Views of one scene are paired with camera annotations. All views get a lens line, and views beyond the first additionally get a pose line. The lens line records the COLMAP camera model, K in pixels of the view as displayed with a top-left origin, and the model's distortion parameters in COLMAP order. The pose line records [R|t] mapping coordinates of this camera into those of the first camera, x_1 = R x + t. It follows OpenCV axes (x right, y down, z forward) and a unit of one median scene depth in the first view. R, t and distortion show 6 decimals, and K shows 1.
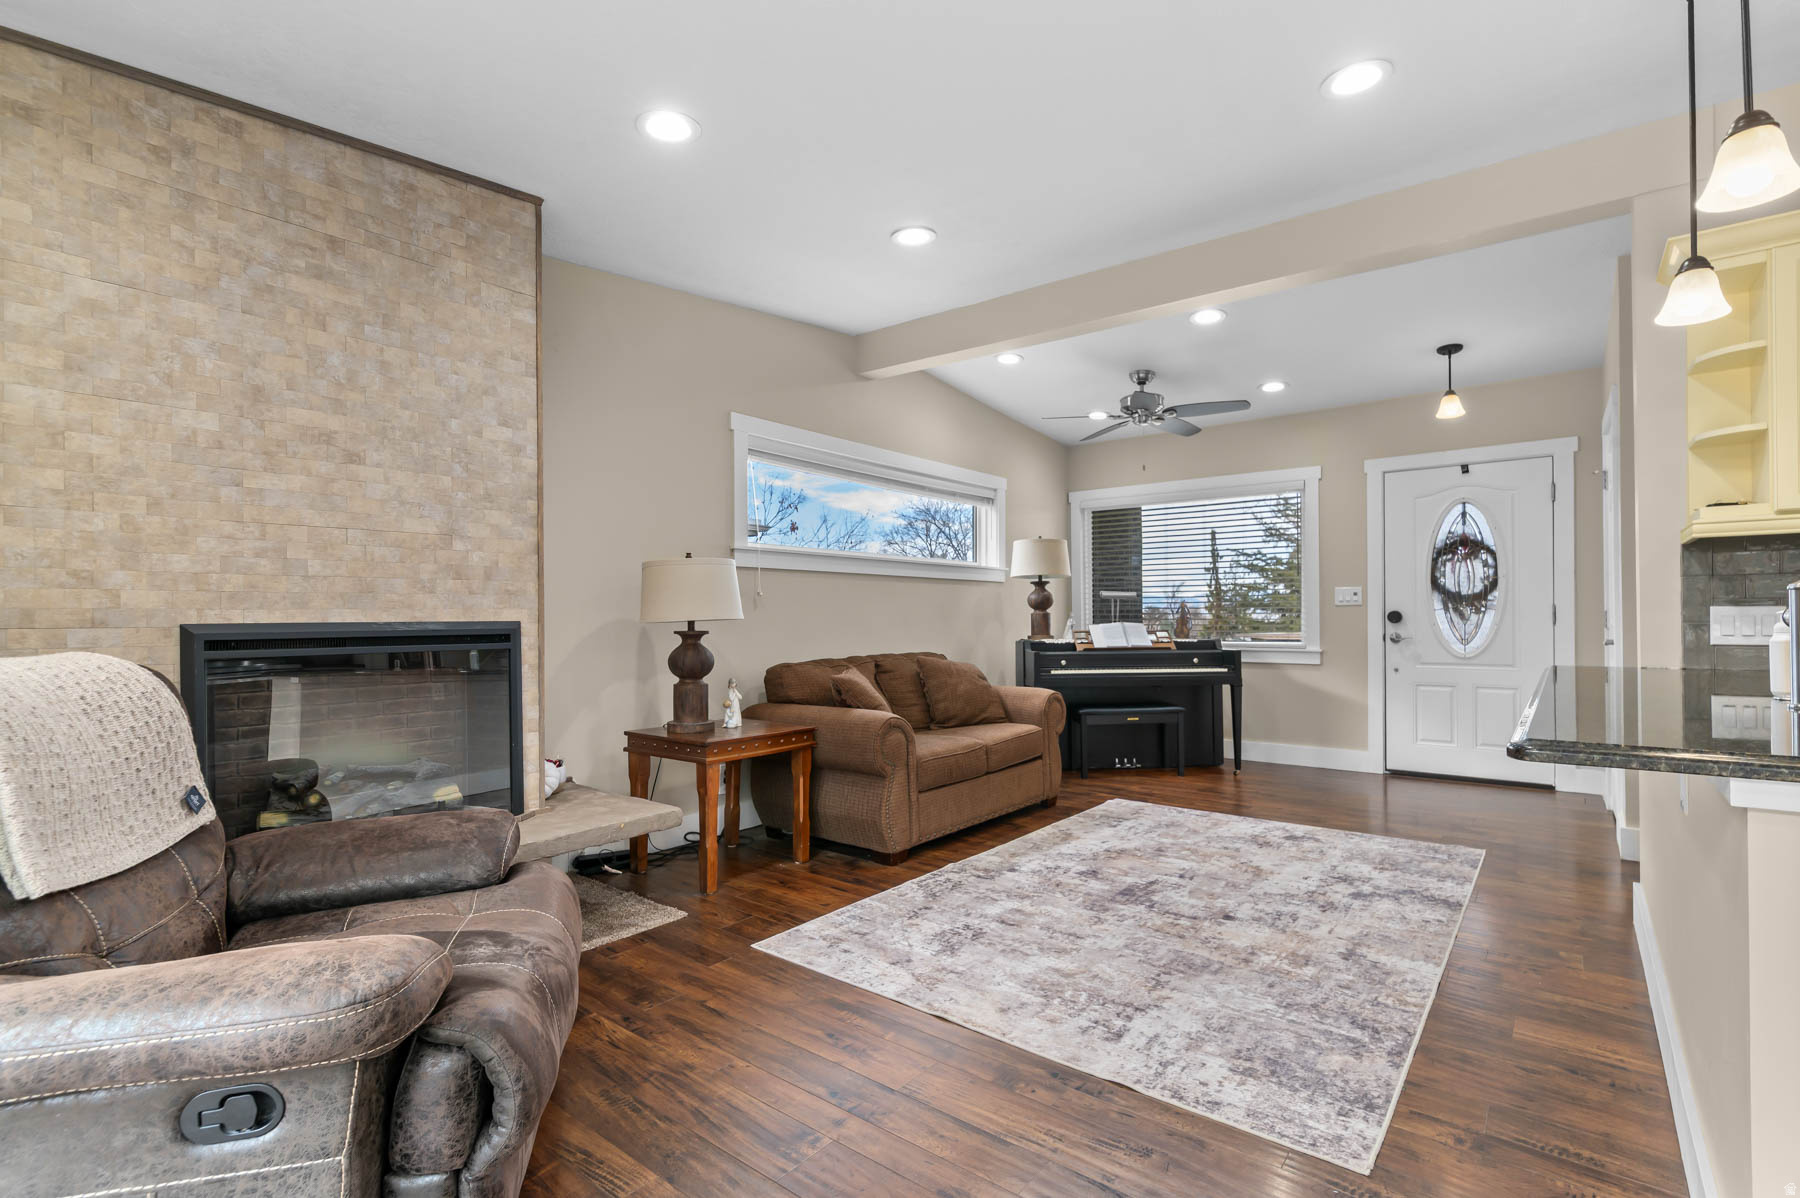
lens RADIAL K [[821.8, 0, 925.1], [0, 821.8, 615.3], [0, 0, 1]] dist [0.003605, -0.001500]
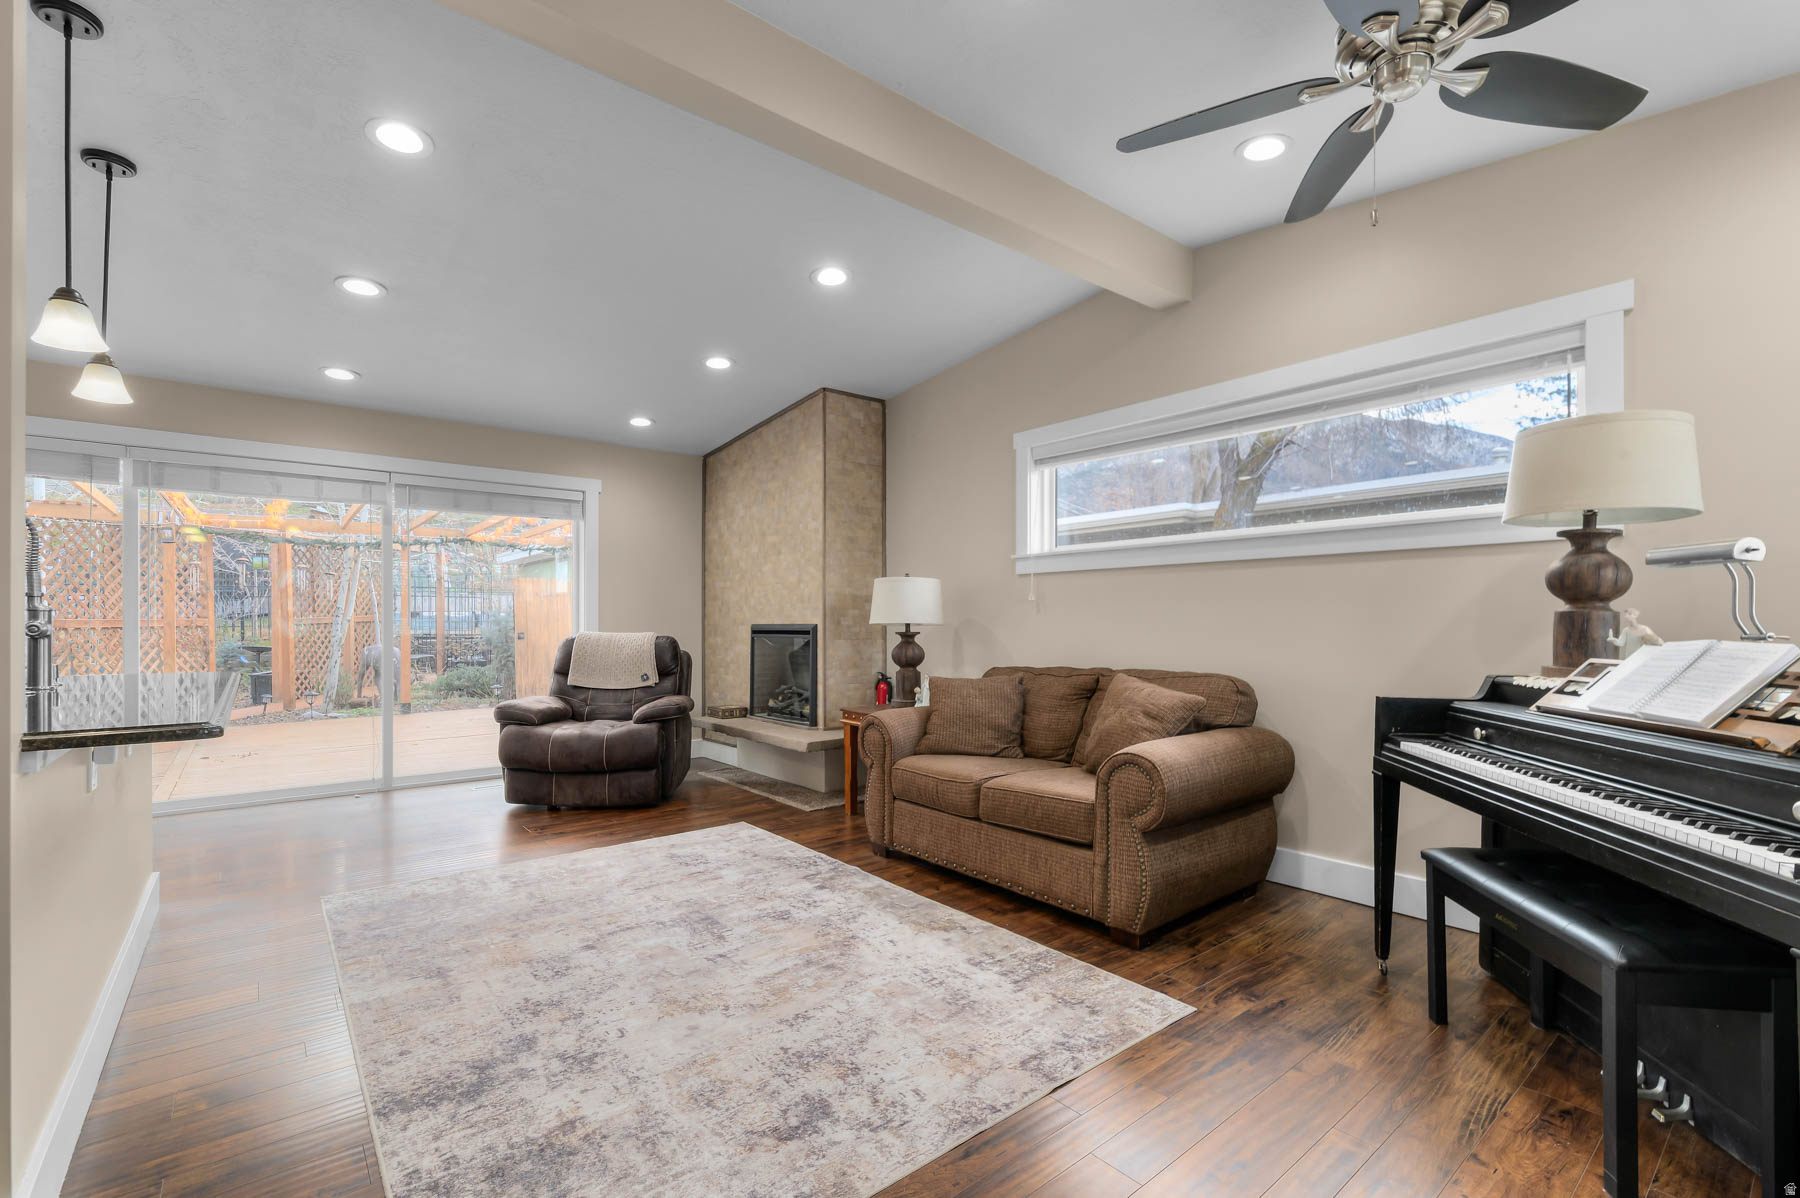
lens RADIAL K [[790.3, 0, 930.9], [0, 790.3, 621.9], [0, 0, 1]] dist [0.000169, 0.000161]
pose [[-0.197217, 0.007250, -0.980333, 1.051119], [0.008860, 0.999945, 0.005613, -0.004188], [0.980320, -0.007579, -0.197271, 1.401630]]
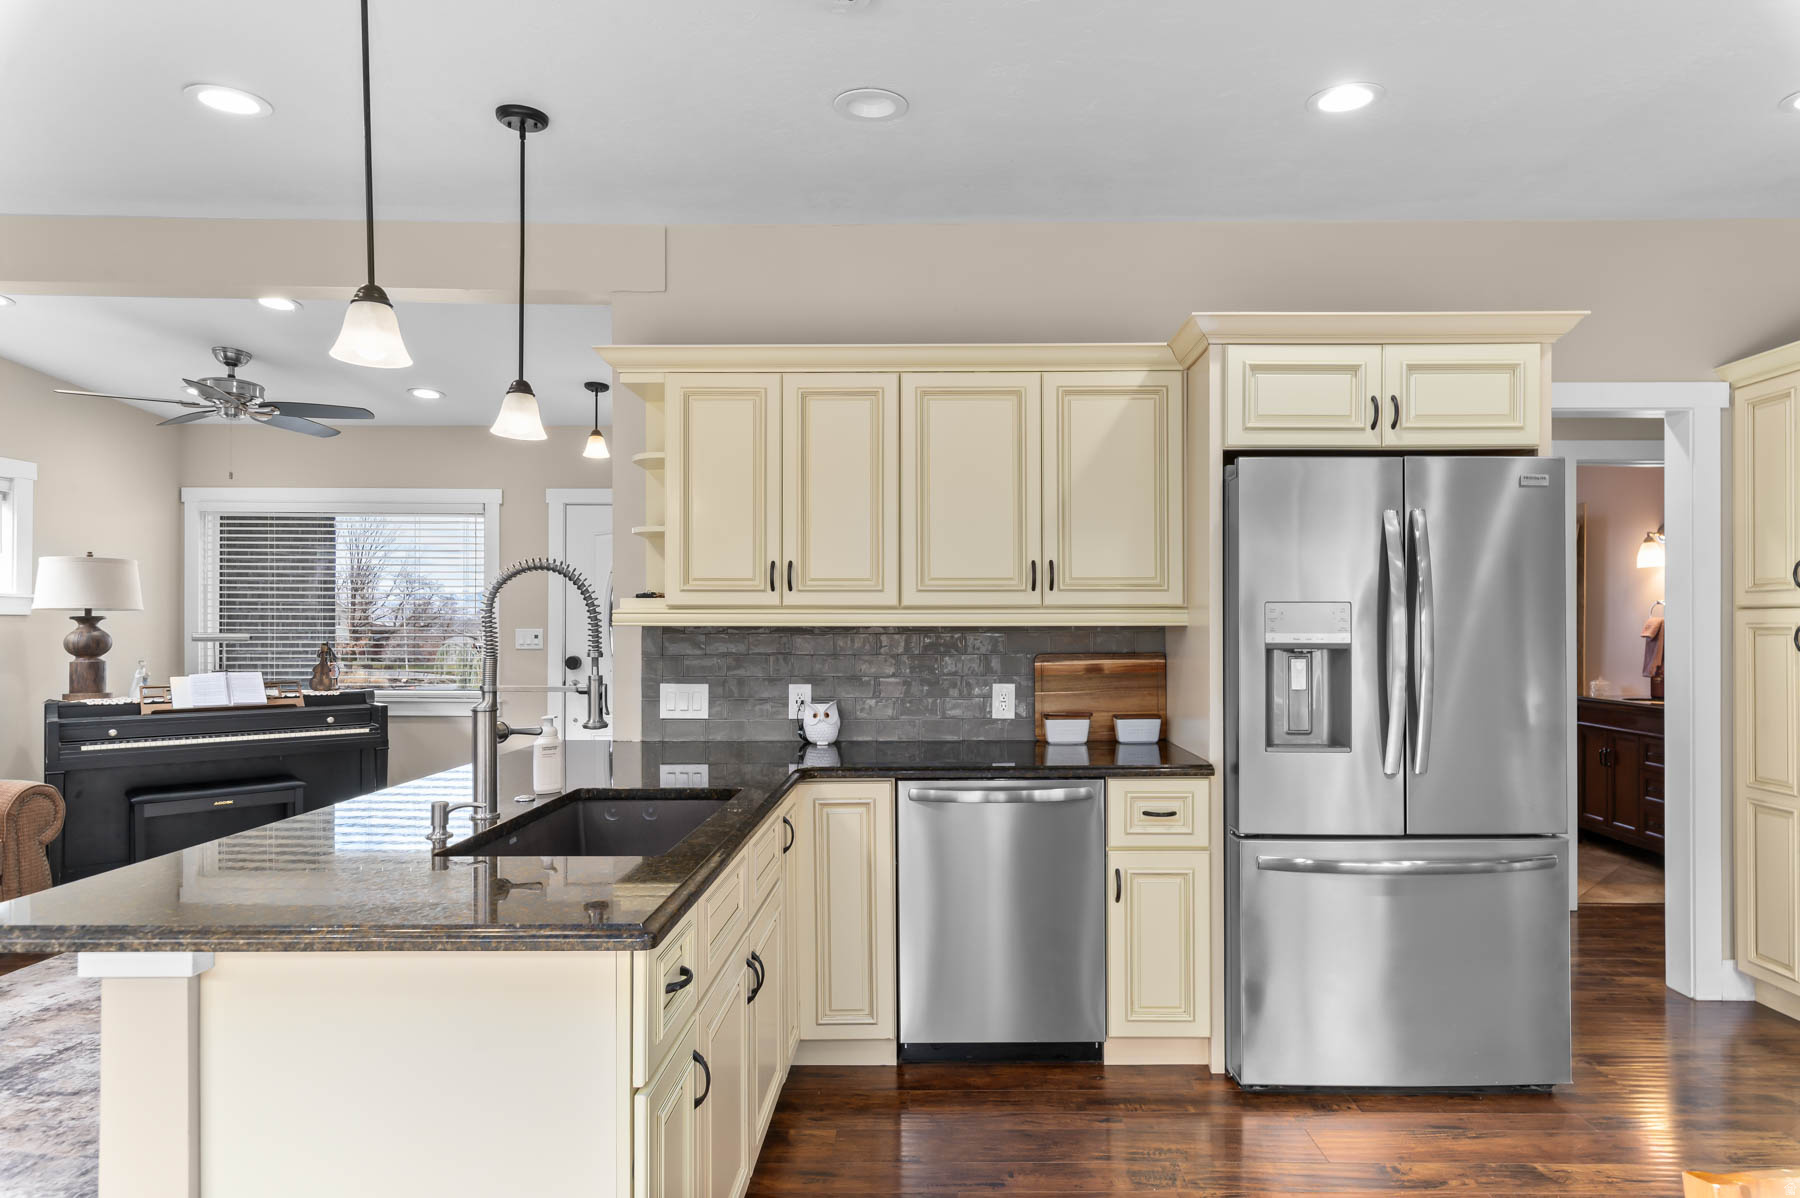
lens RADIAL K [[1004.9, 0, 926.8], [0, 1004.9, 616.8], [0, 0, 1]] dist [0.000494, 0.002174]
pose [[0.794097, 0.011967, 0.607673, 0.341920], [-0.009554, 0.999928, -0.007207, -0.075866], [-0.607716, -0.000083, 0.794155, -0.223227]]
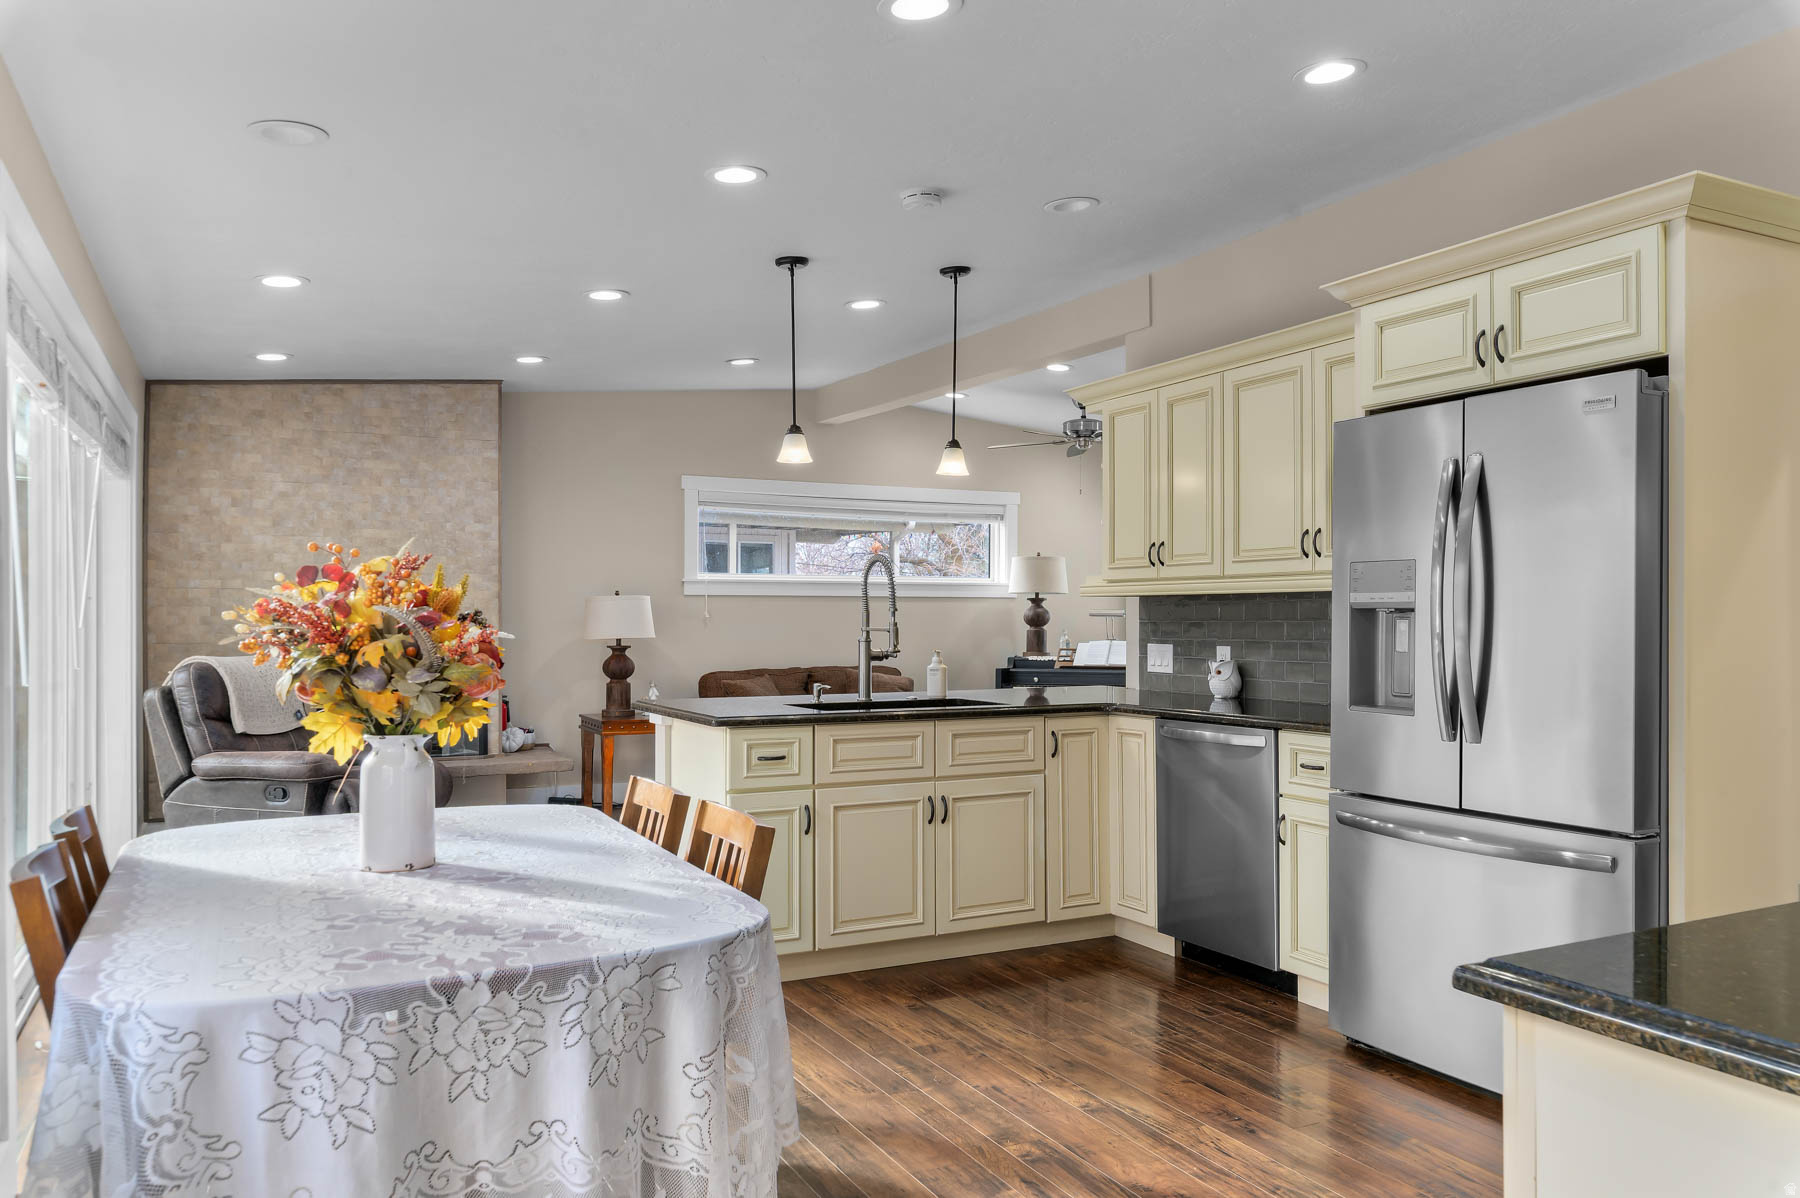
lens RADIAL K [[1285.3, 0, 935.5], [0, 1285.3, 618.8], [0, 0, 1]] dist [0.003098, -0.009221]
pose [[0.914185, 0.009279, -0.405191, 1.210331], [-0.005426, 0.999929, 0.010655, -0.058696], [0.405261, -0.007542, 0.914170, -0.876582]]
